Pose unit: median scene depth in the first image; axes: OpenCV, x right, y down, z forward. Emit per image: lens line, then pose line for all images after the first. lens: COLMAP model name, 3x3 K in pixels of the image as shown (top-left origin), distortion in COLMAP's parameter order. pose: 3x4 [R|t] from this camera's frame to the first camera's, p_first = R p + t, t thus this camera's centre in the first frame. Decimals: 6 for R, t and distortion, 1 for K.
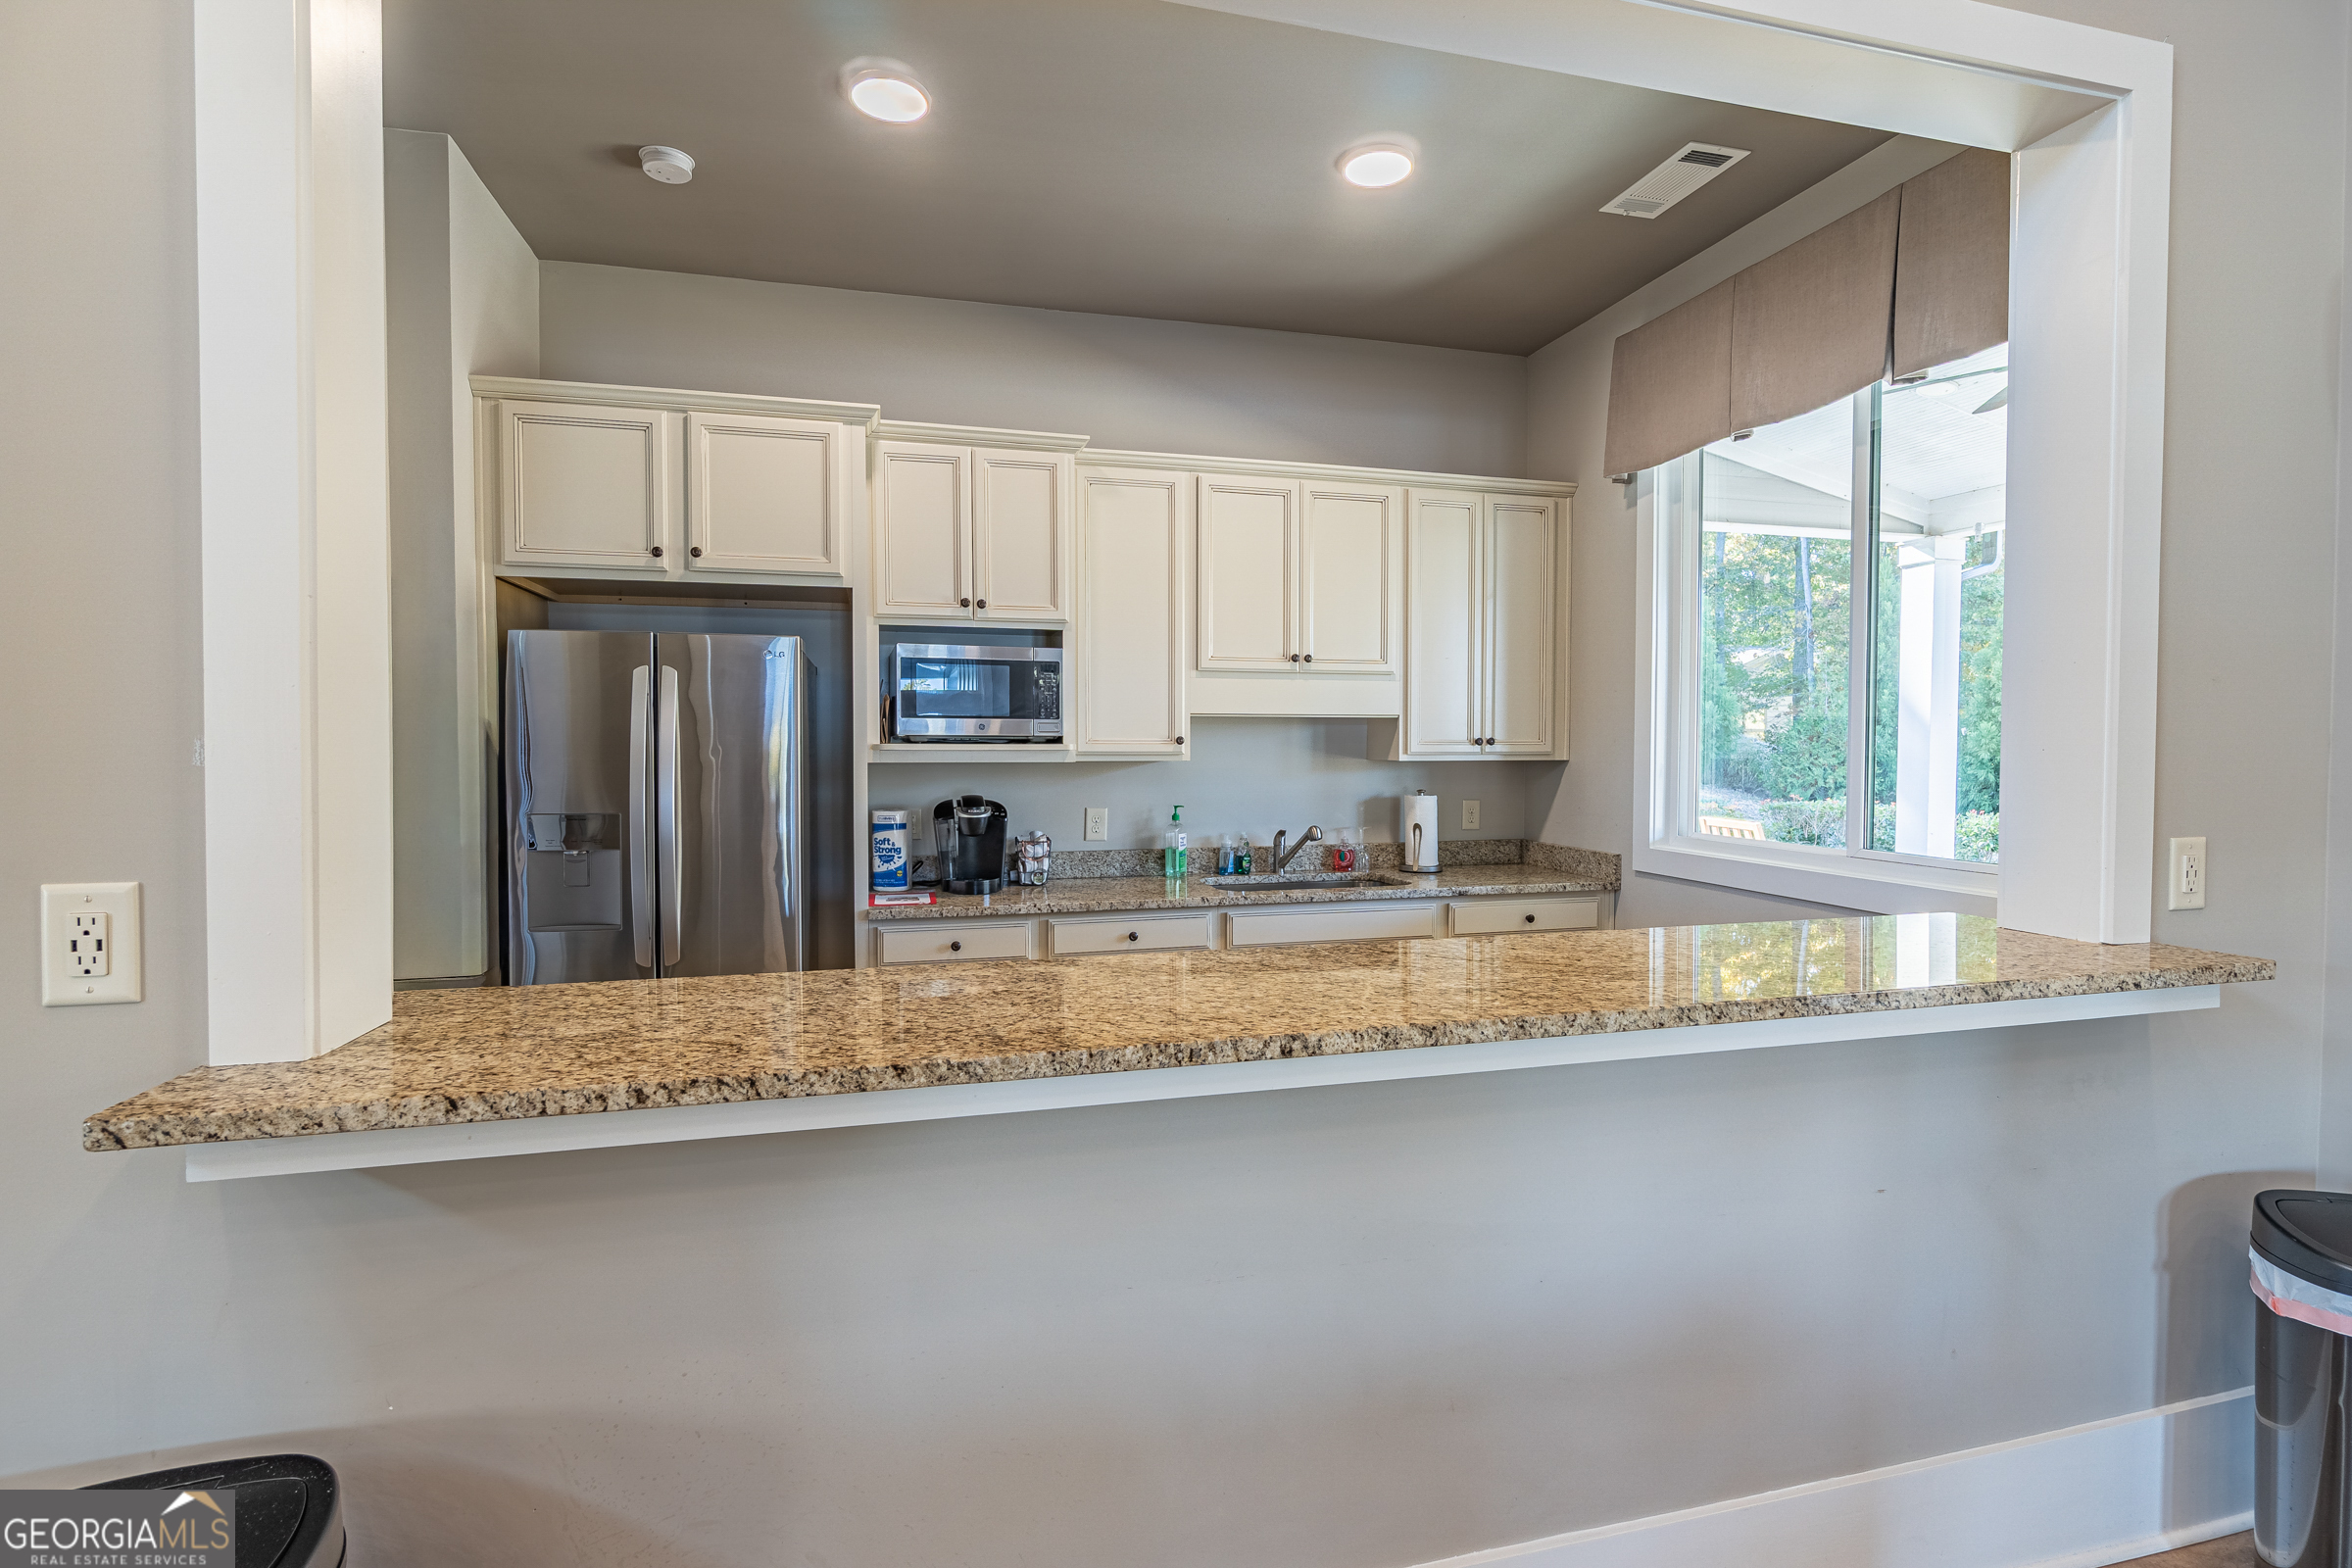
lens RADIAL K [[1096.3, 0, 1179.2], [0, 1096.3, 774.0], [0, 0, 1]] dist [-0.000429, -0.000157]
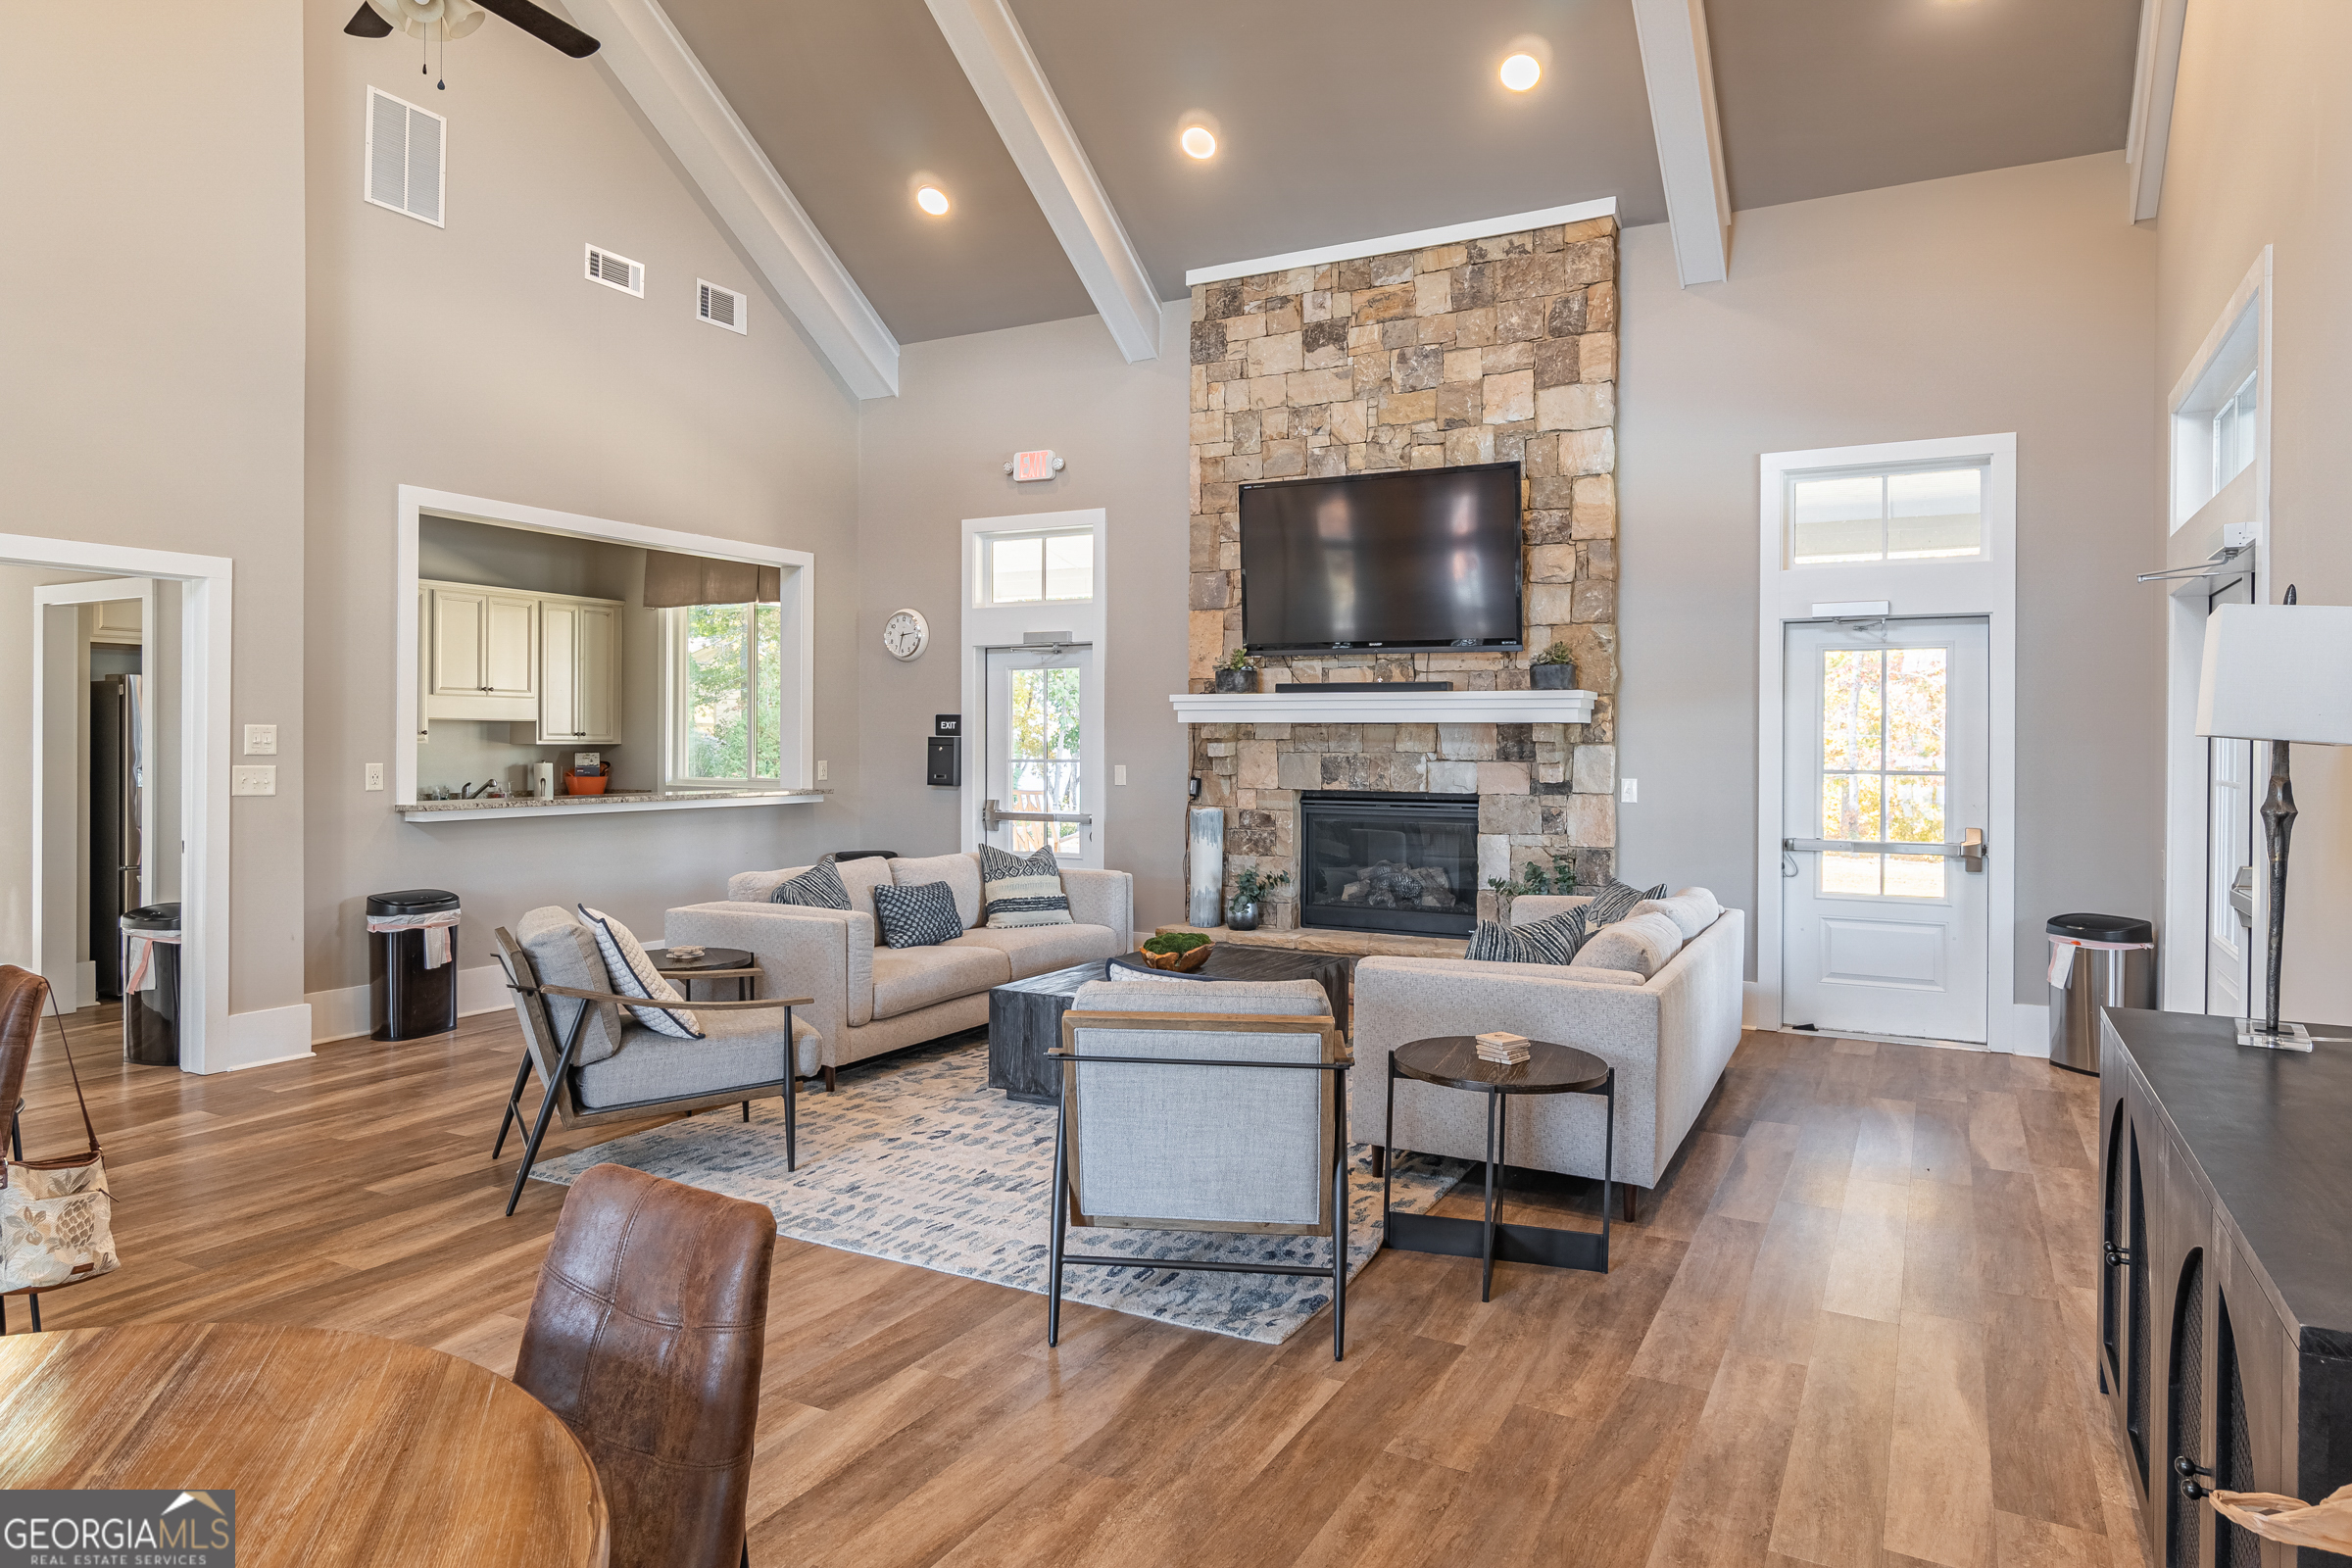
lens RADIAL K [[1400.1, 0, 1179.2], [0, 1400.1, 745.9], [0, 0, 1]] dist [-0.000222, -0.000156]
pose [[0.688959, 0.000318, 0.724800, -0.803720], [0.016153, 0.999745, -0.015793, 0.048551], [-0.724620, 0.022588, 0.688778, -1.509425]]
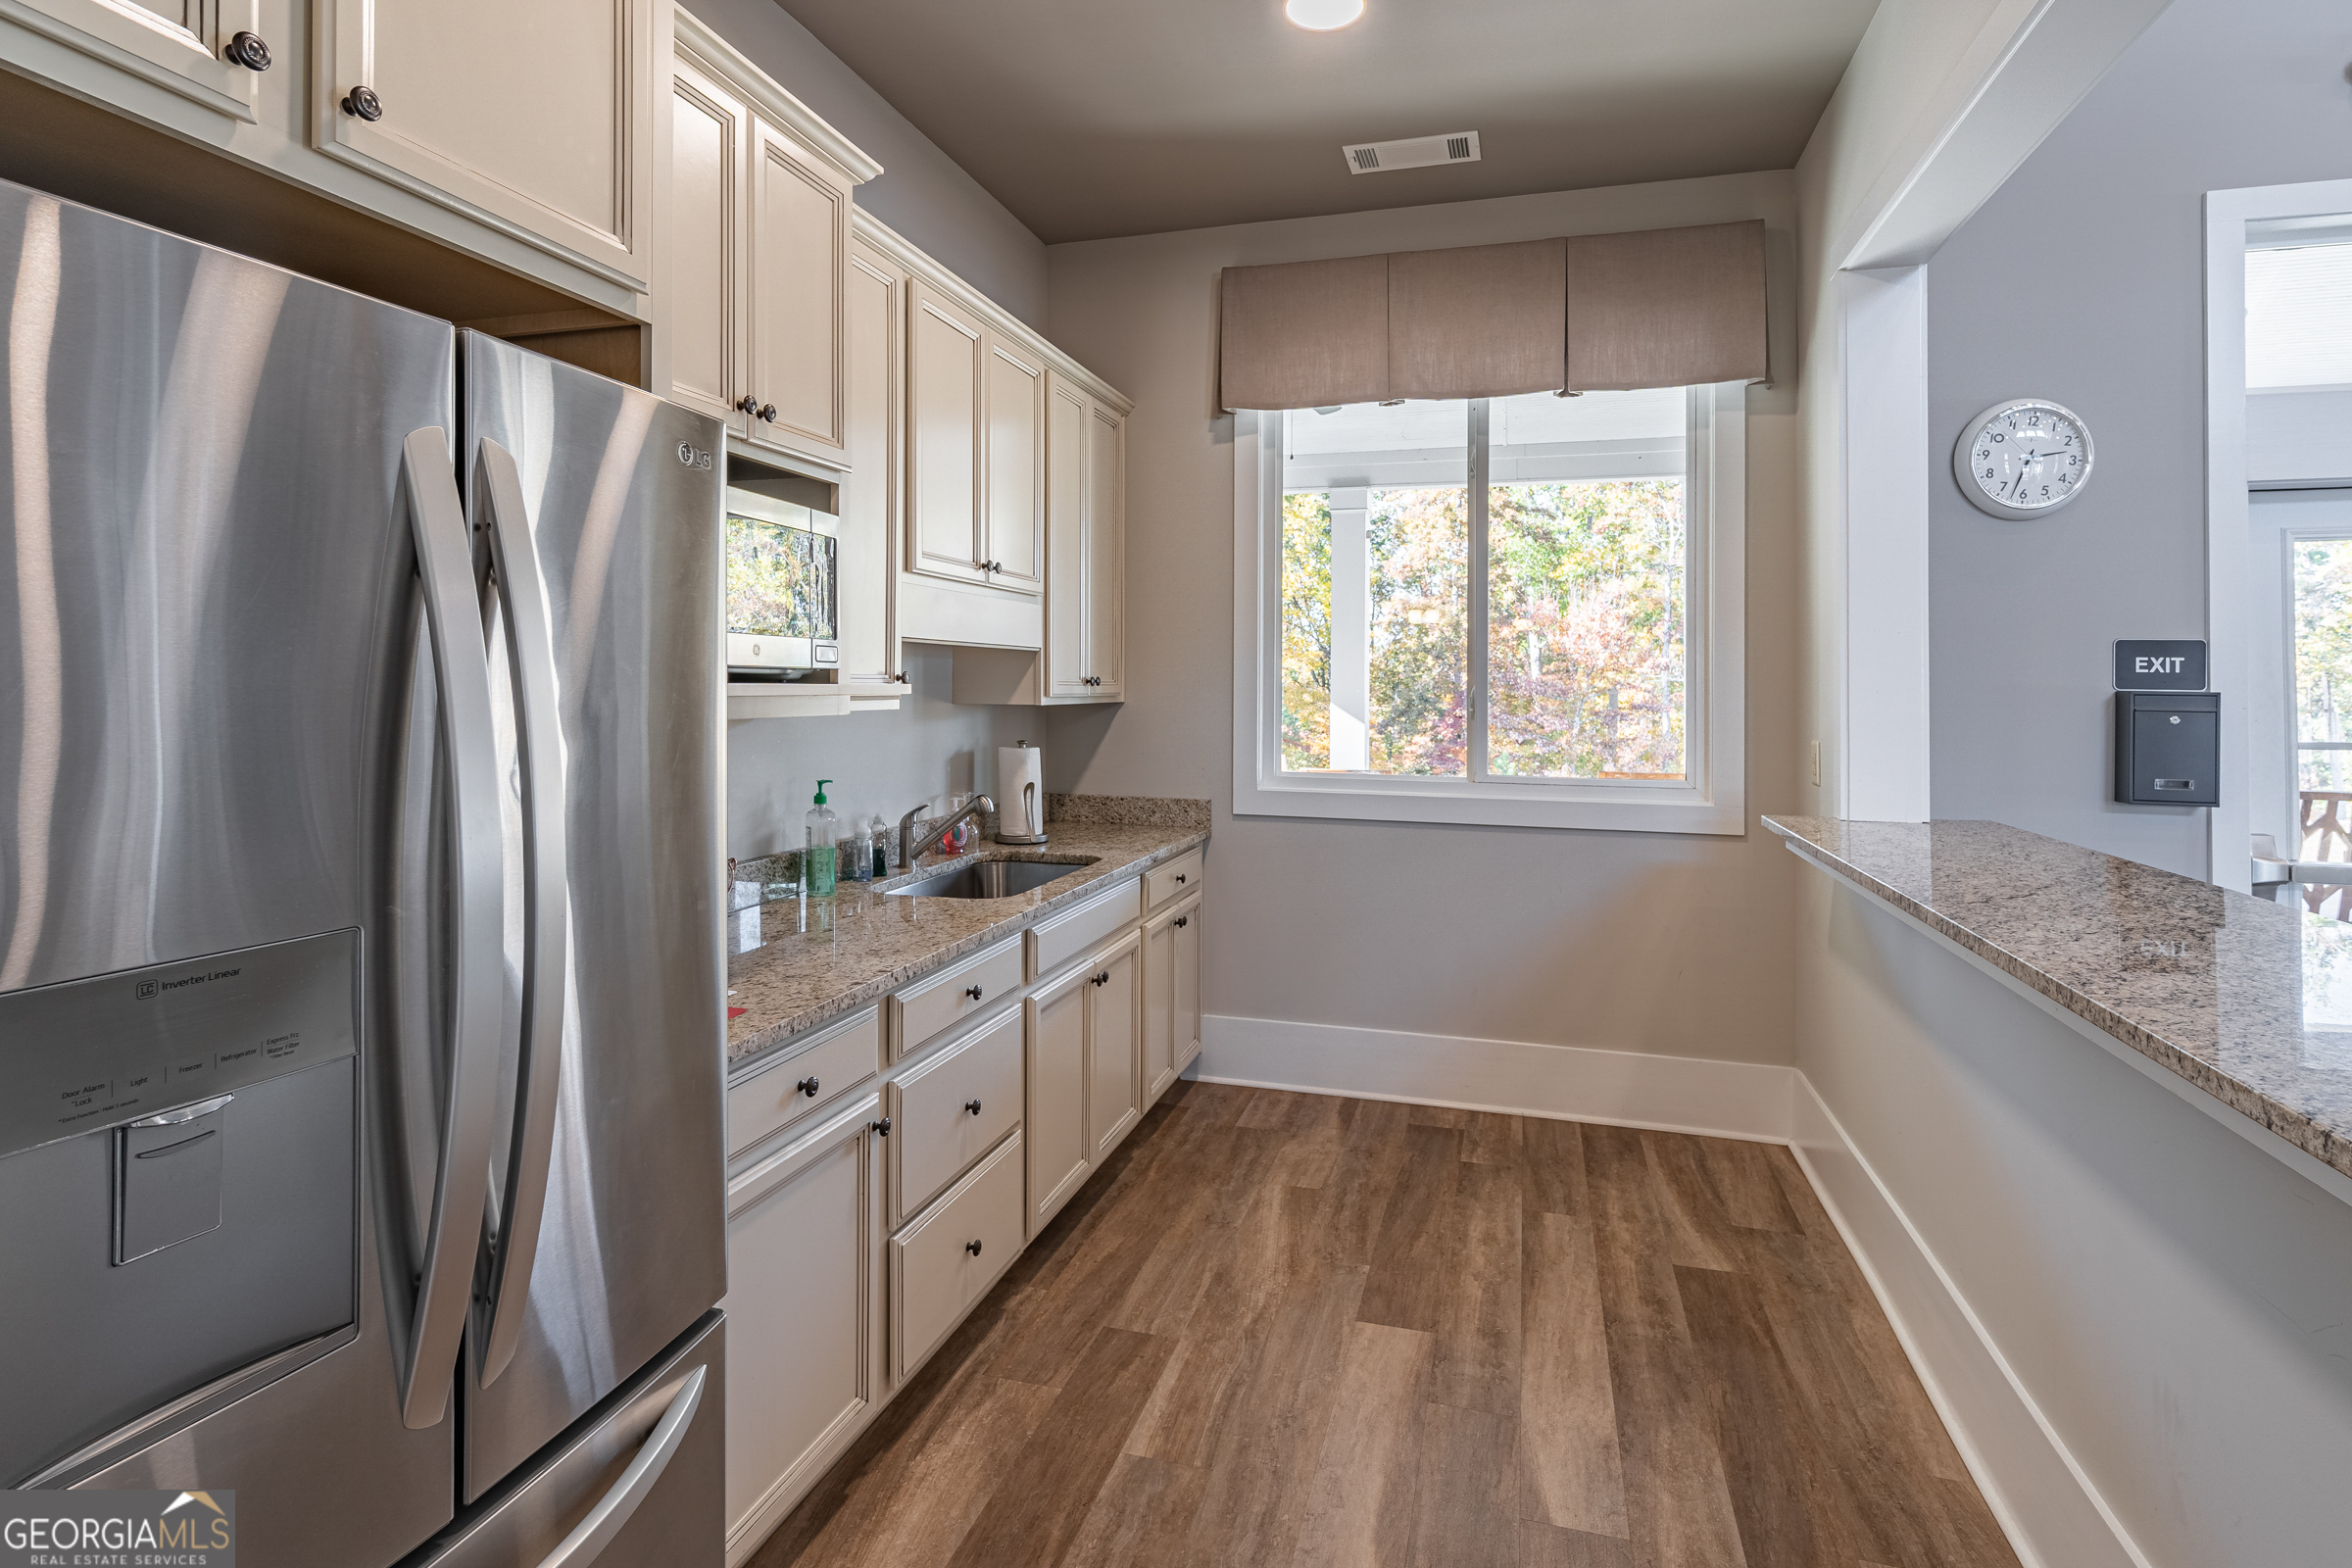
lens RADIAL K [[1160.2, 0, 1178.9], [0, 1160.2, 684.6], [0, 0, 1]] dist [-0.022446, -0.000352]
pose [[0.525122, 0.002212, 0.851024, -0.463689], [0.017658, 0.999753, -0.013494, -0.013885], [-0.850844, 0.022114, 0.524953, 0.471903]]
